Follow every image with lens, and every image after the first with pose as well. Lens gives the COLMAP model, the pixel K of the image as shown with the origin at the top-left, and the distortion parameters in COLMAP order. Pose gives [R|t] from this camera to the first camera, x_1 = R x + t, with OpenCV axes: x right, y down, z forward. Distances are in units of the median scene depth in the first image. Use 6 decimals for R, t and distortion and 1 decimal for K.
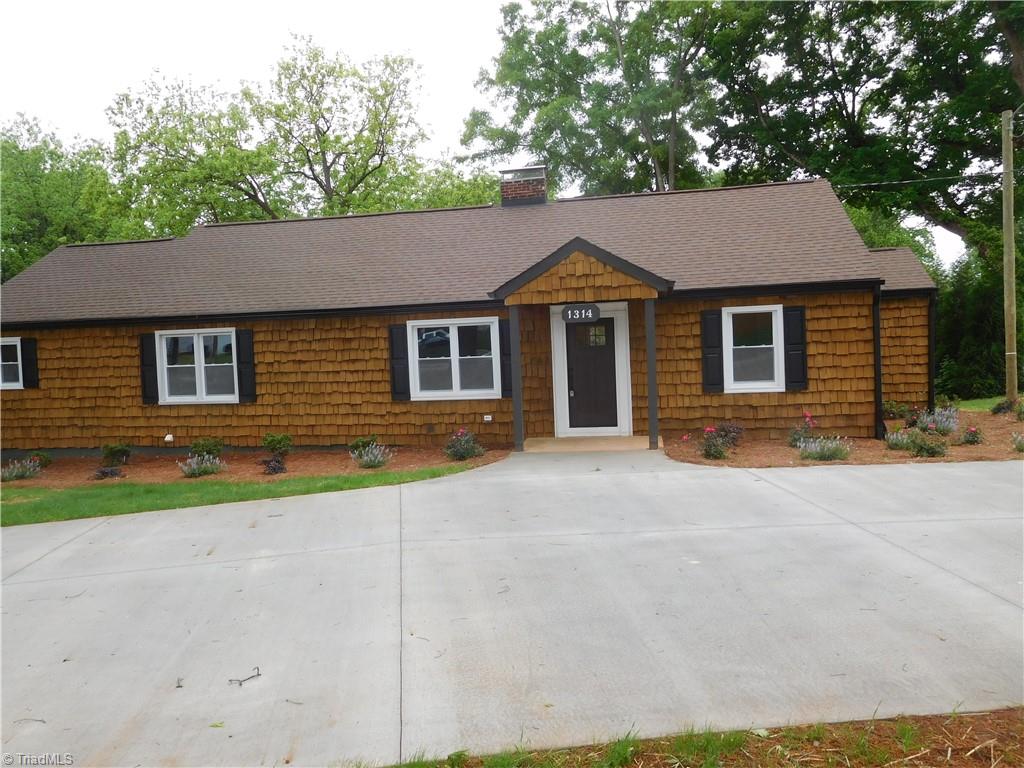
lens RADIAL K [[782.7, 0, 512.0], [0, 782.7, 384.0], [0, 0, 1]] dist [0.034560, 0.002672]
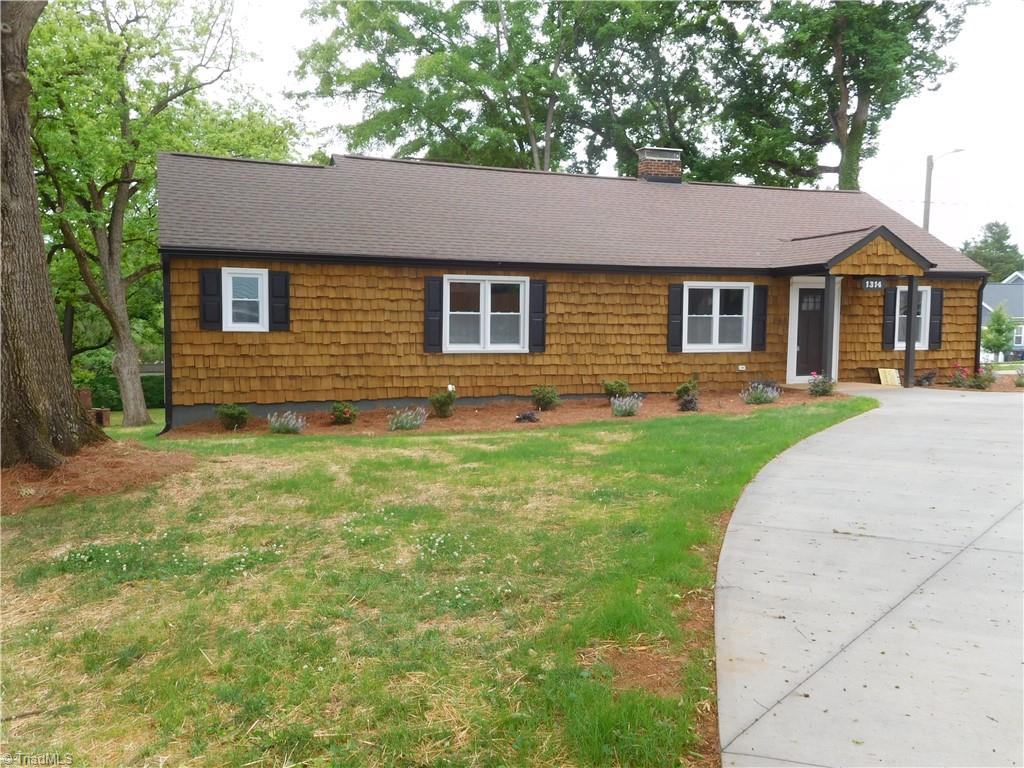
lens RADIAL K [[753.8, 0, 512.2], [0, 753.8, 361.2], [0, 0, 1]] dist [0.110960, -0.000125]
pose [[0.851488, 0.009072, 0.524296, -0.891902], [-0.020375, 0.999668, 0.015793, 0.021098], [-0.523978, -0.024131, 0.851390, 0.195411]]
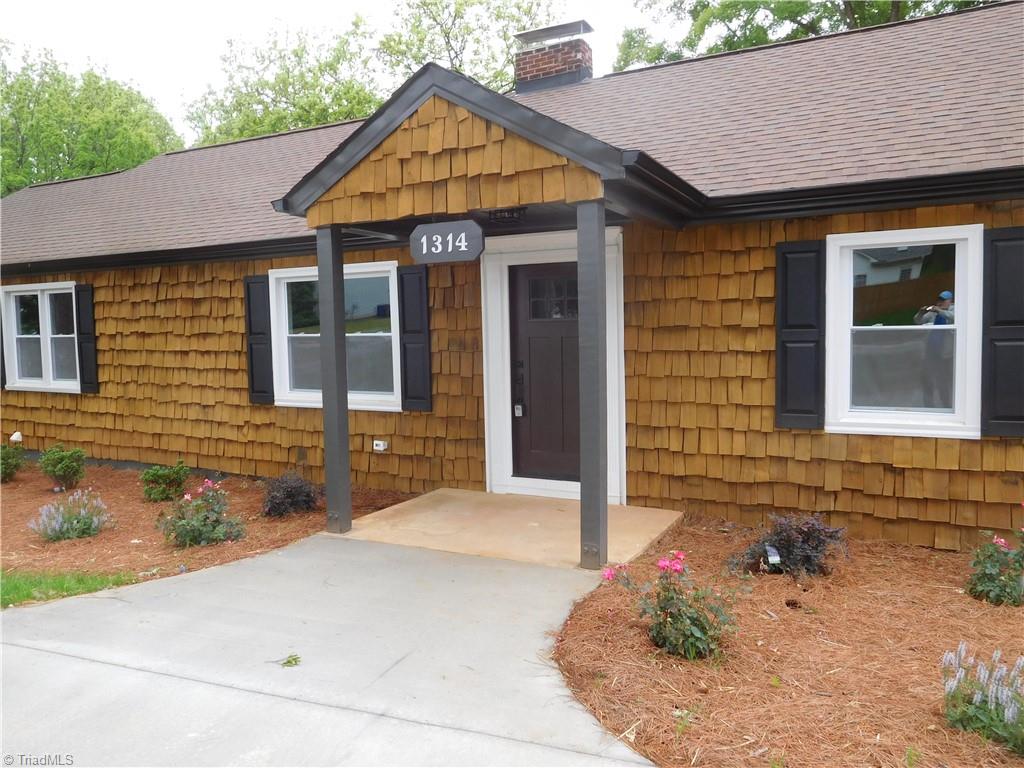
lens RADIAL K [[769.3, 0, 512.0], [0, 769.3, 384.0], [0, 0, 1]] dist [0.008735, 0.003772]
pose [[0.953083, 0.045691, -0.299240, 0.210815], [-0.035631, 0.998604, 0.038993, -0.023489], [0.300604, -0.026501, 0.953381, 0.489772]]
